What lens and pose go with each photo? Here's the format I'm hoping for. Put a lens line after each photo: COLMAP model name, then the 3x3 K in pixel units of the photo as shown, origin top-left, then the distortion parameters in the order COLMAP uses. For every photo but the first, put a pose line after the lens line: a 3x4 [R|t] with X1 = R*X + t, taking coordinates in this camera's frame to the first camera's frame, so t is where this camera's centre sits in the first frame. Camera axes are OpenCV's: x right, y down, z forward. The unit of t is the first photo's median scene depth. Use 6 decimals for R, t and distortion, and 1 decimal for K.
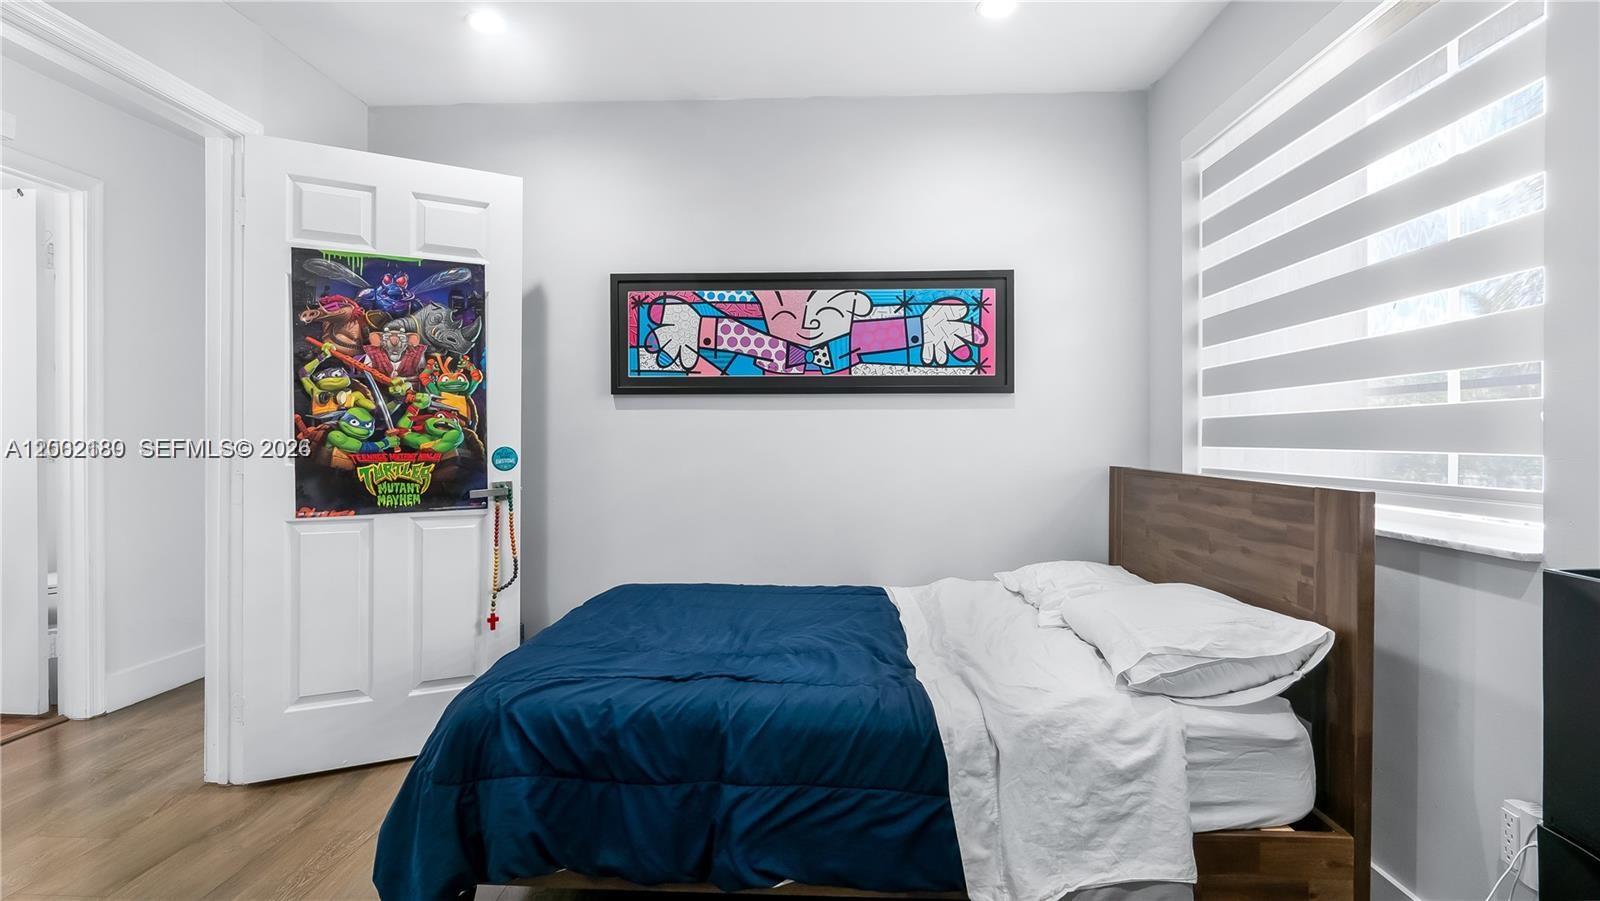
lens RADIAL K [[740.7, 0, 797.6], [0, 740.7, 447.1], [0, 0, 1]] dist [-0.005278, -0.000222]
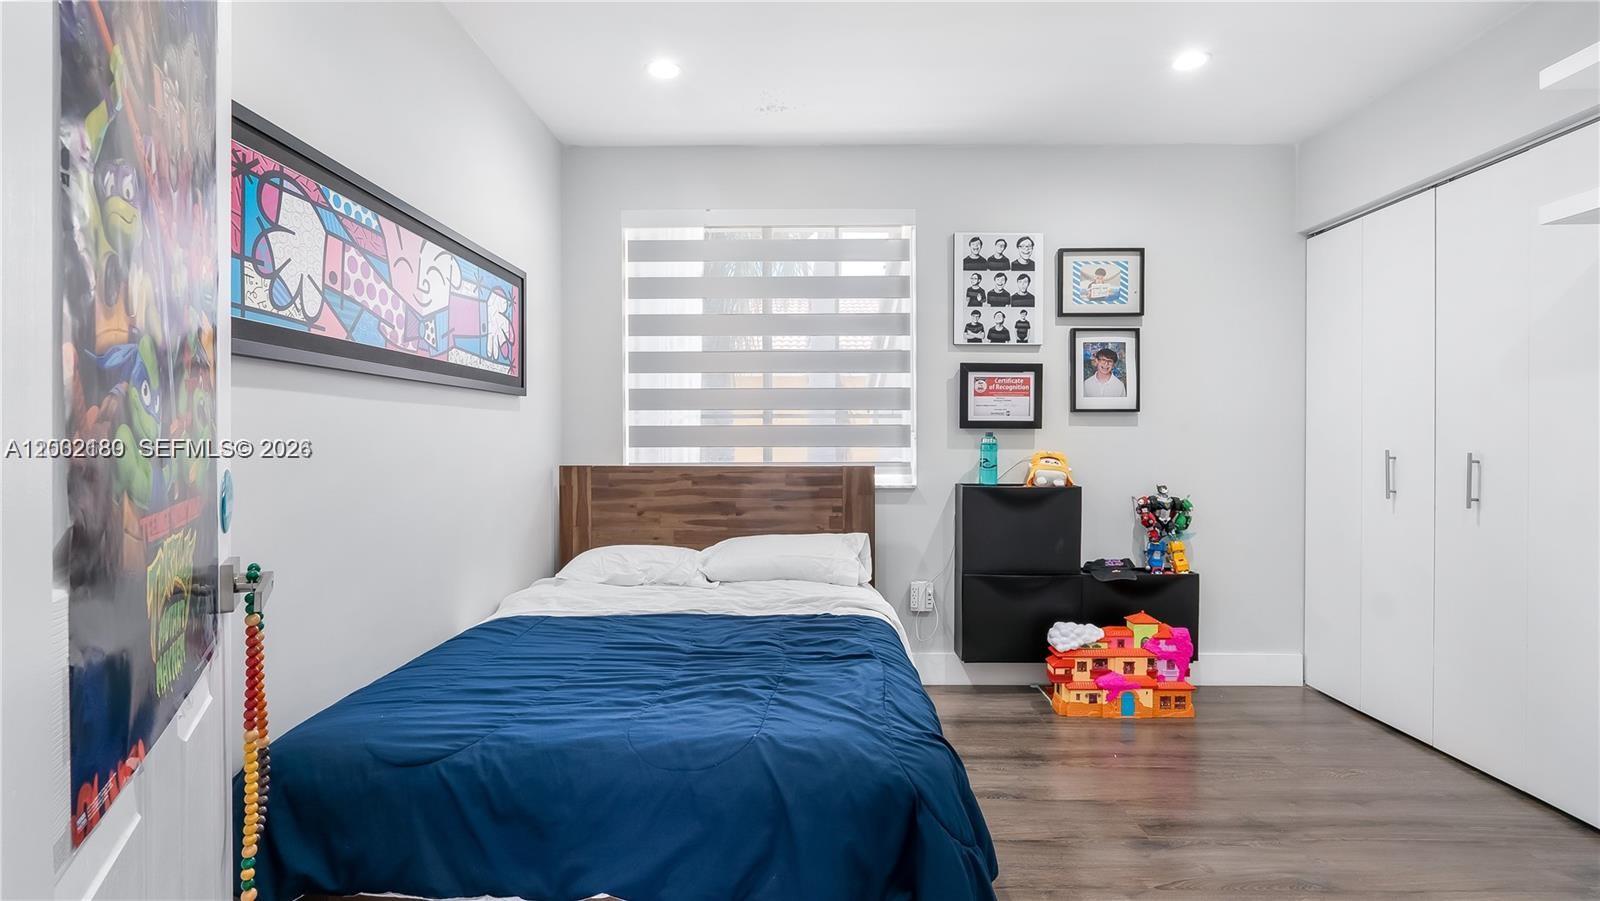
lens RADIAL K [[740.7, 0, 797.6], [0, 740.7, 447.1], [0, 0, 1]] dist [-0.005278, -0.000222]
pose [[-0.016555, -0.012292, 0.999787, -0.713504], [0.010533, 0.999867, 0.012467, -0.012428], [-0.999807, 0.010737, -0.016423, 0.645080]]
